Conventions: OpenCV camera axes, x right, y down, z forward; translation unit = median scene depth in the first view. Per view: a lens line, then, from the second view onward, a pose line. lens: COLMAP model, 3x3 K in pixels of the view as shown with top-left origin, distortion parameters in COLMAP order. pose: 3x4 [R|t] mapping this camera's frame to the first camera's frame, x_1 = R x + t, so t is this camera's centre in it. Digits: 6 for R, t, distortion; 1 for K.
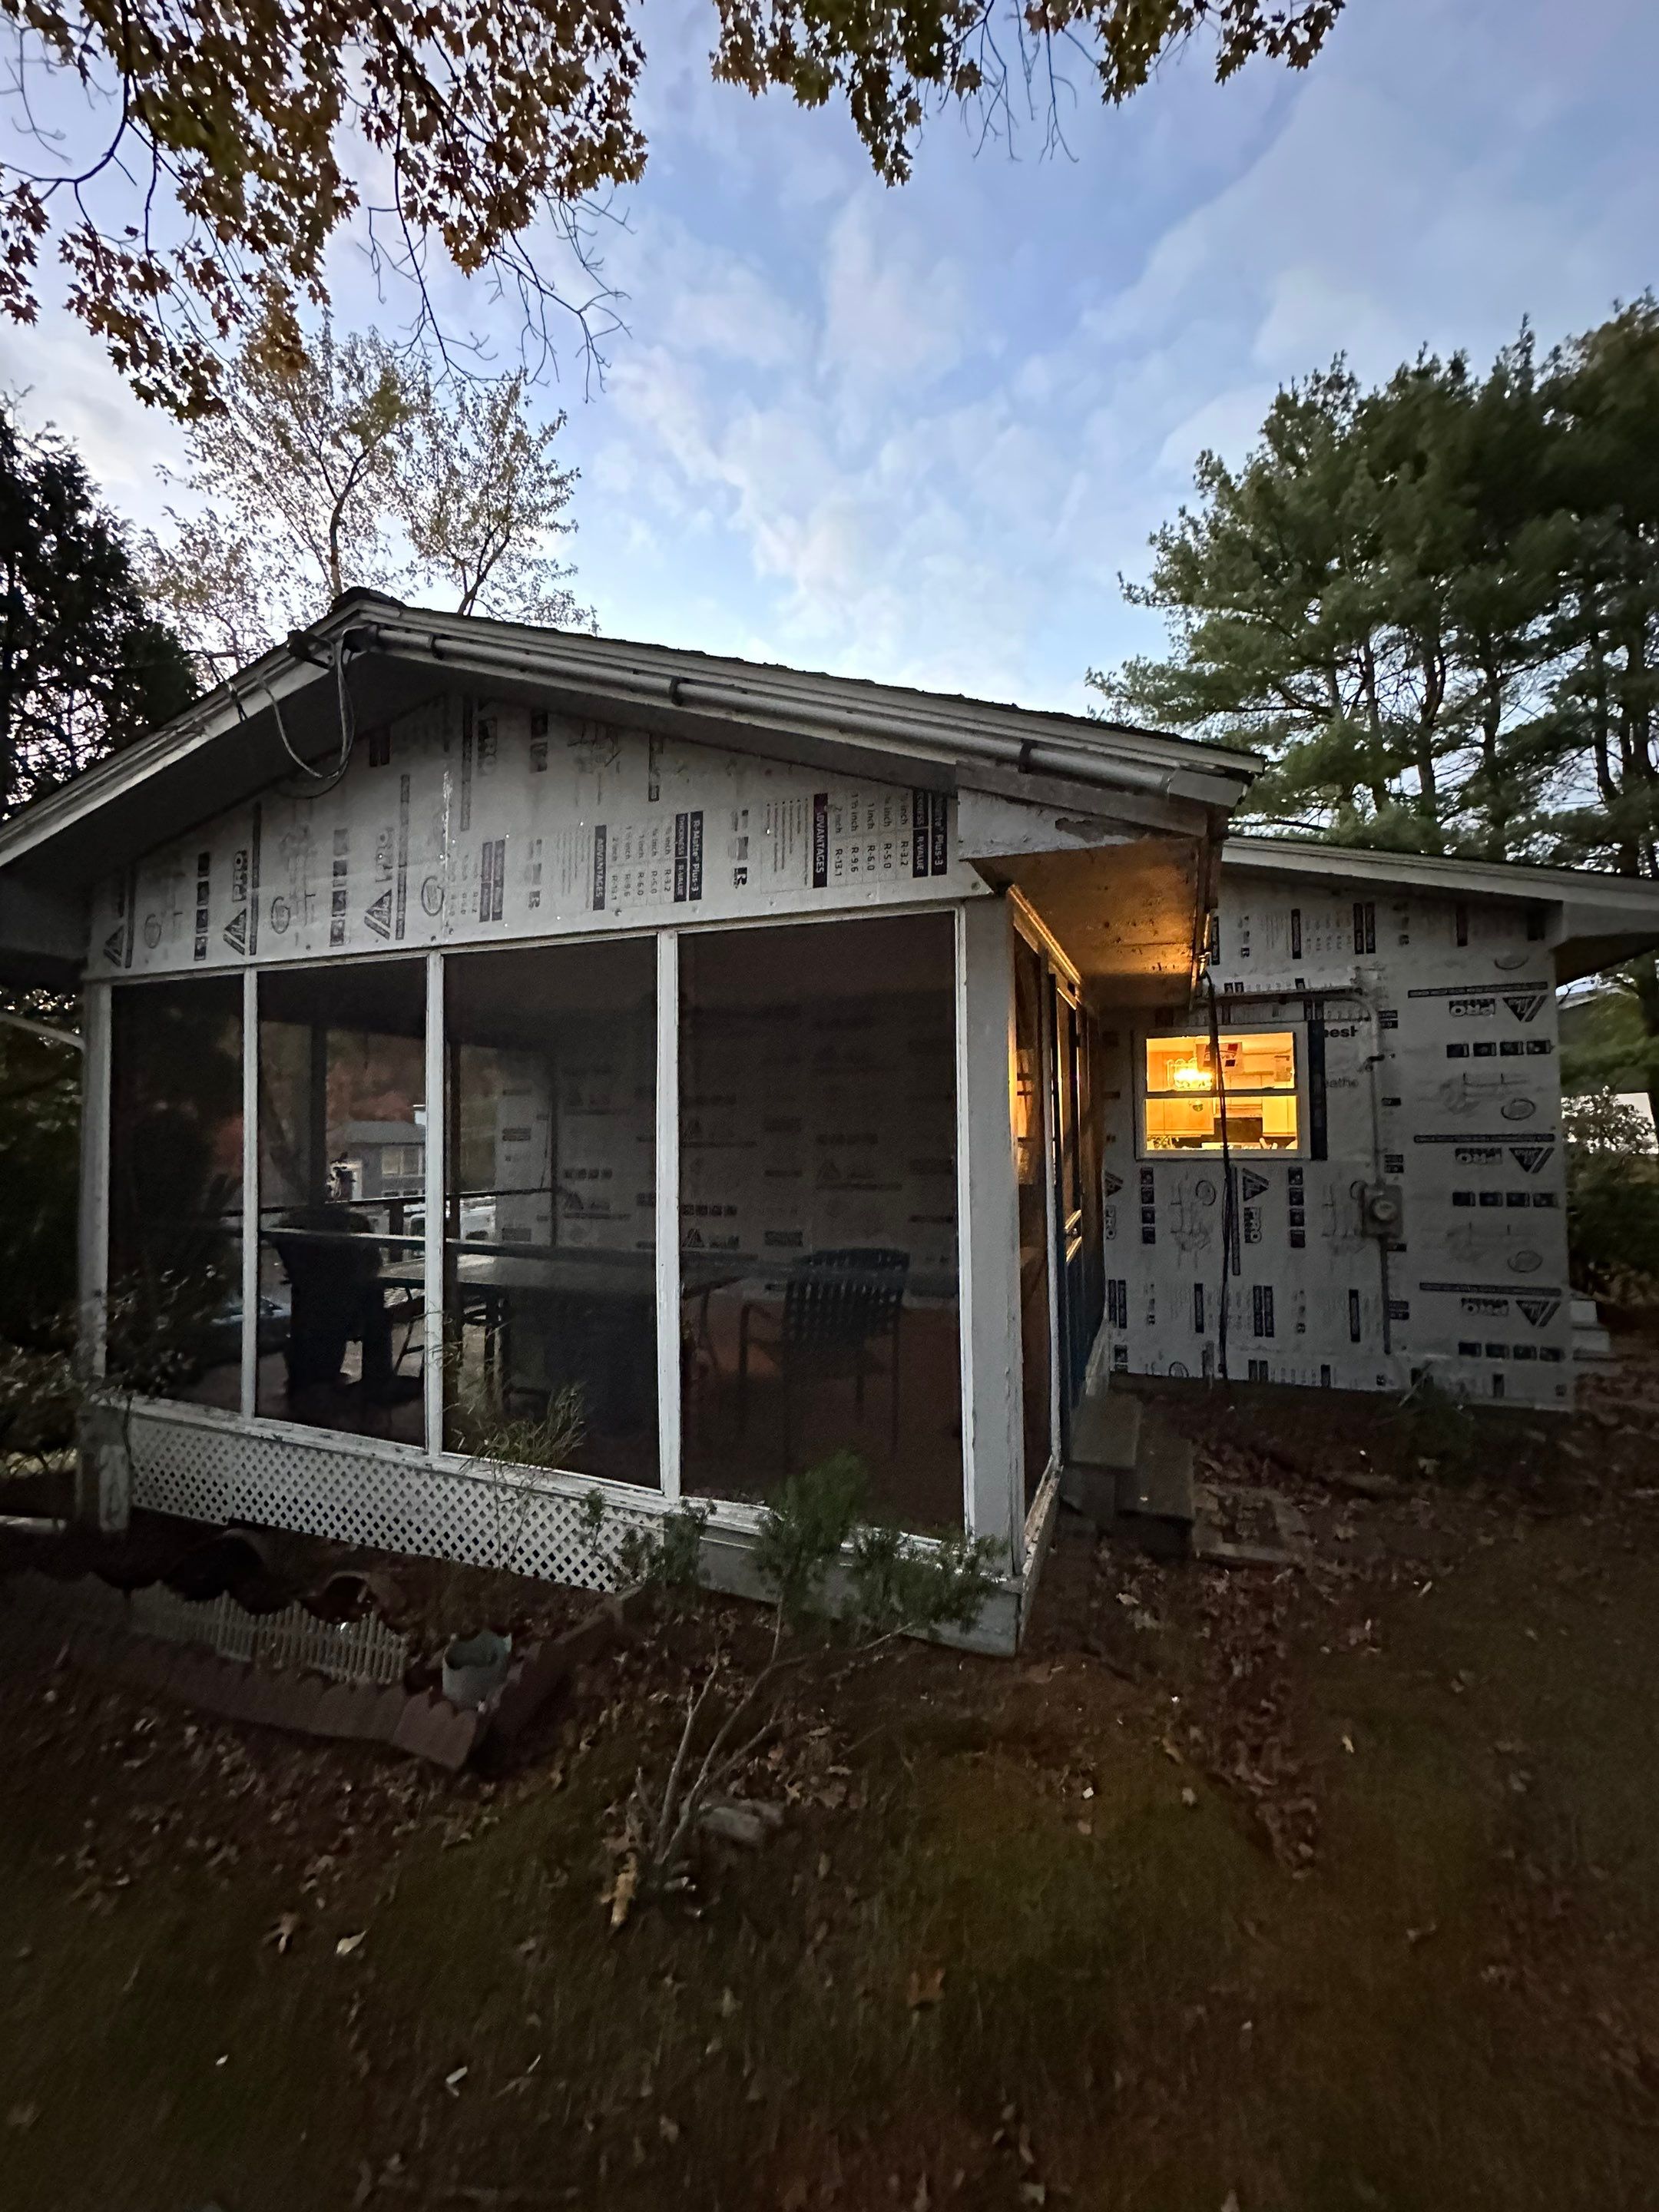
lens RADIAL K [[902.9, 0, 851.6], [0, 902.9, 1104.7], [0, 0, 1]] dist [-0.000690, -0.000523]
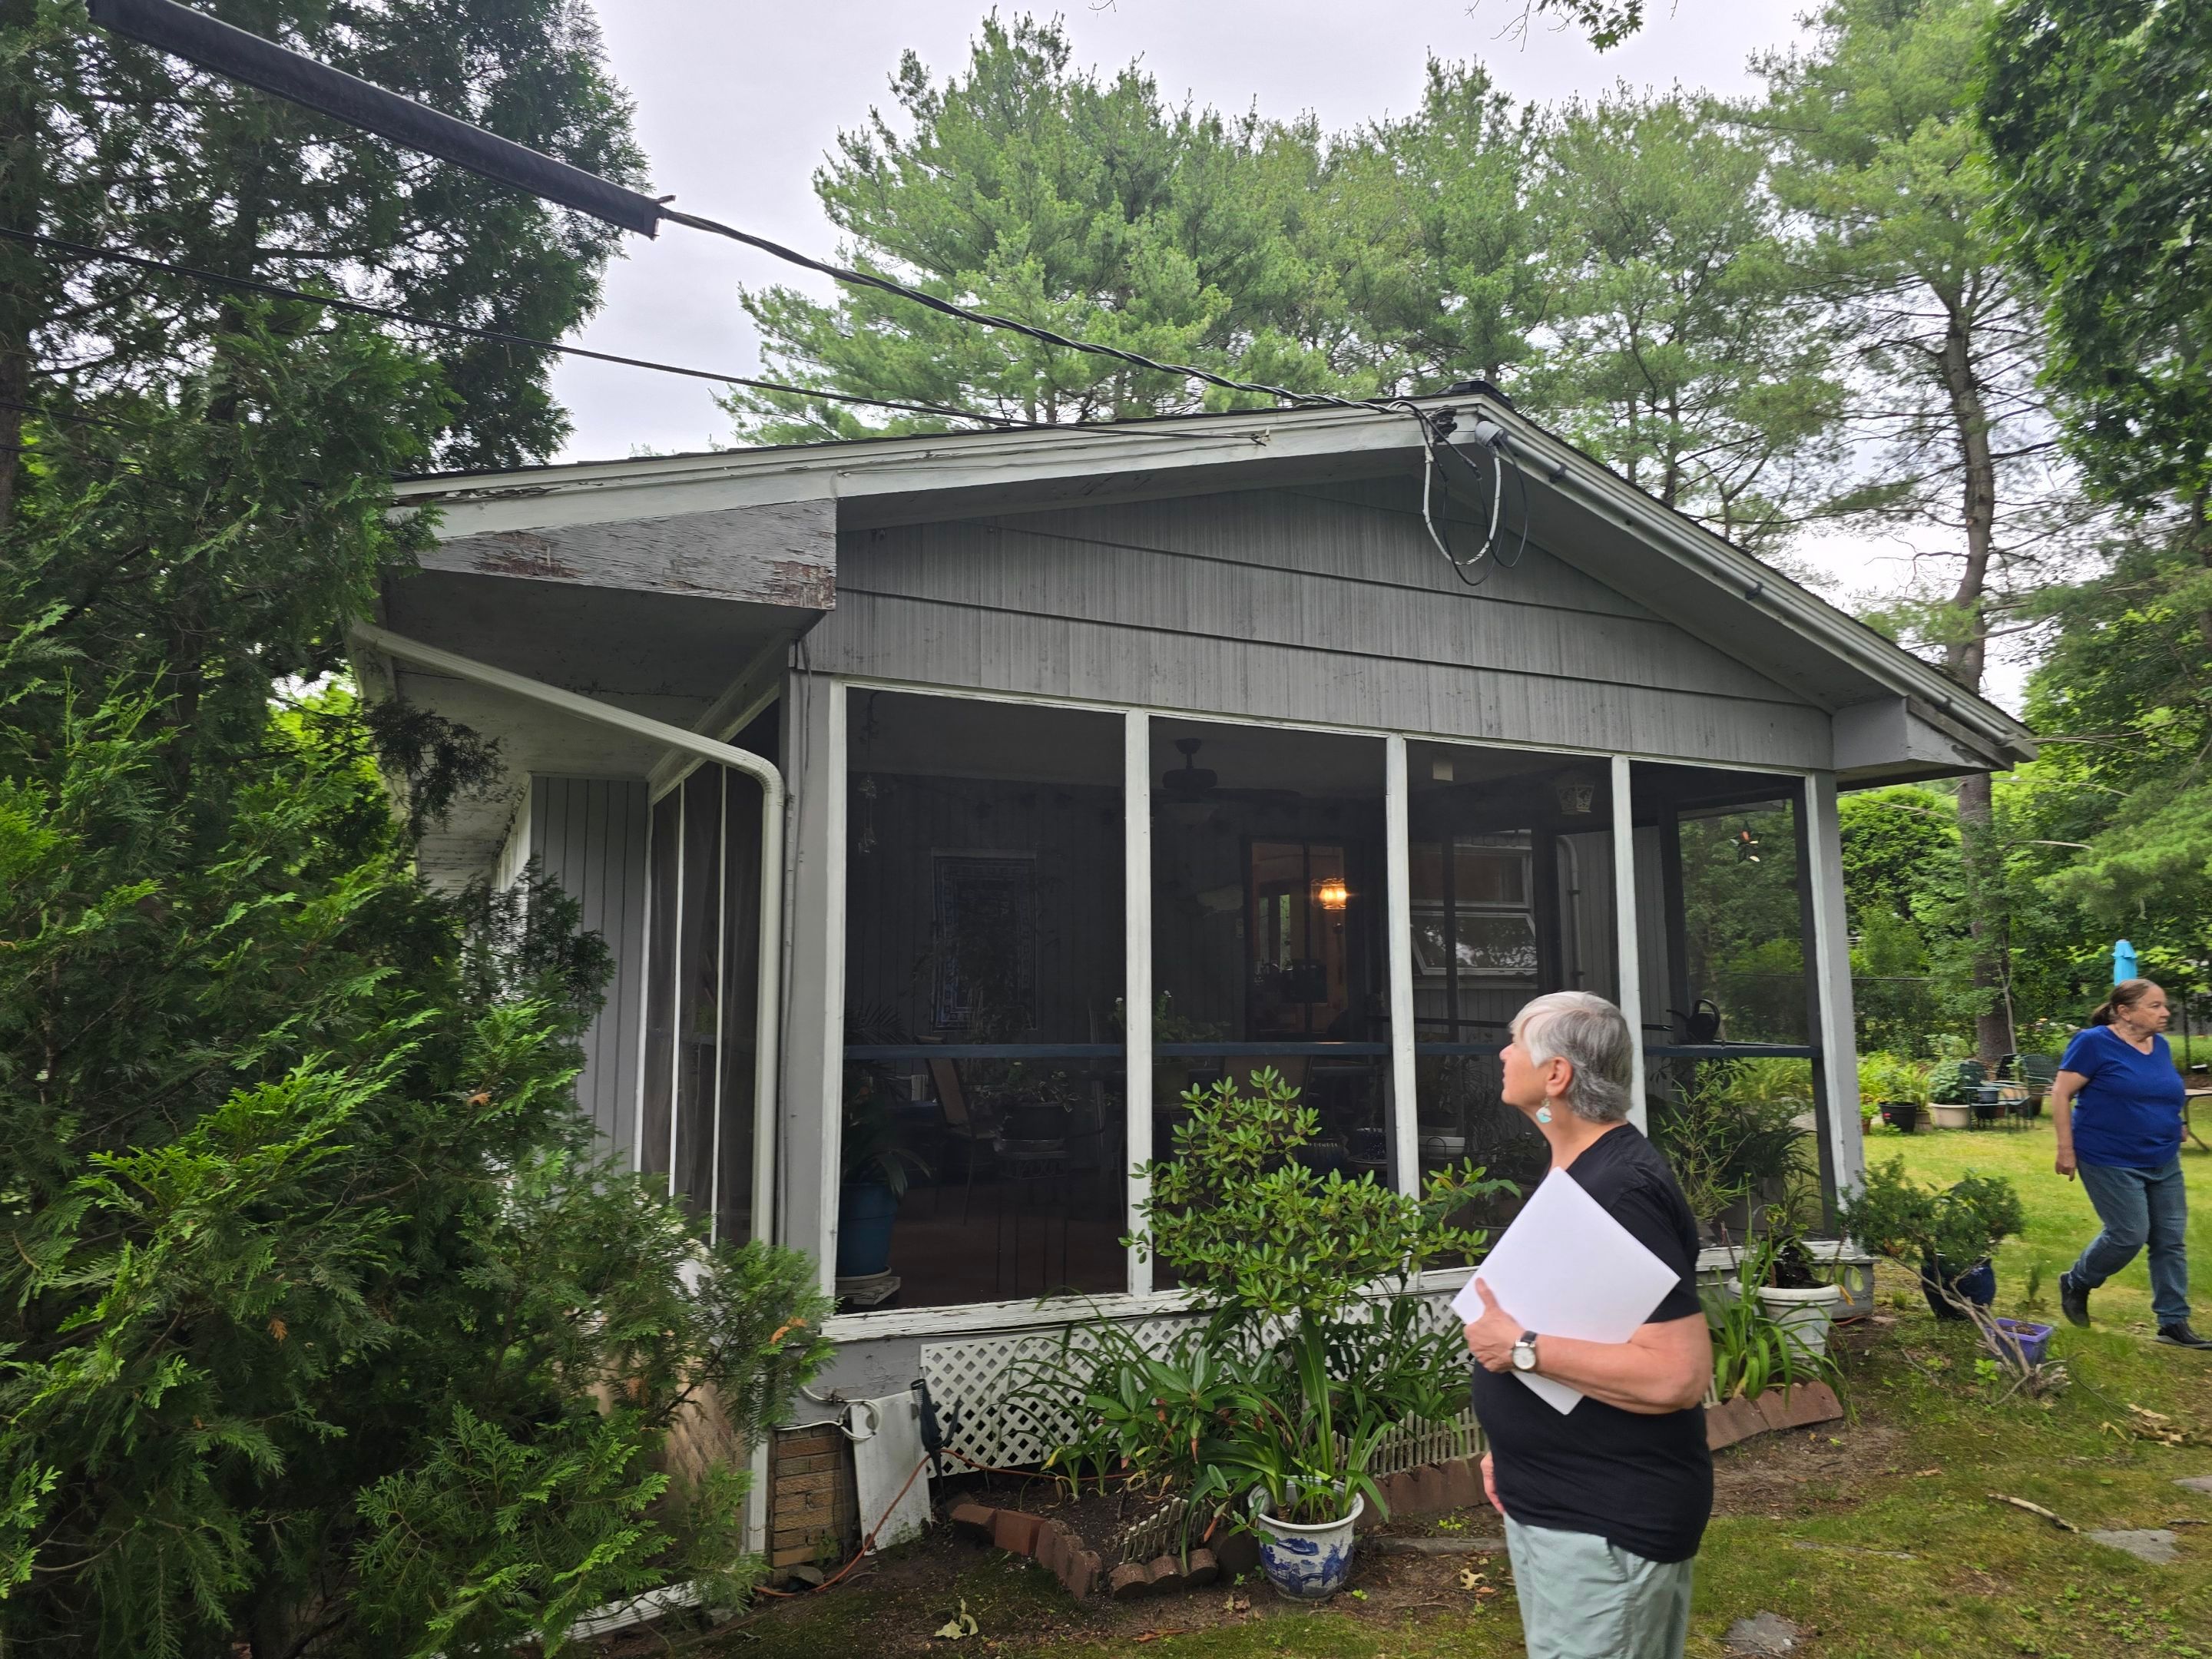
lens RADIAL K [[1548.7, 0, 1106.0], [0, 1548.7, 829.5], [0, 0, 1]] dist [0.092497, 0.000254]
pose [[0.681138, 0.084260, 0.727290, -2.663439], [-0.031594, 0.995813, -0.085781, 0.113970], [-0.731473, 0.035451, 0.680948, 0.174797]]
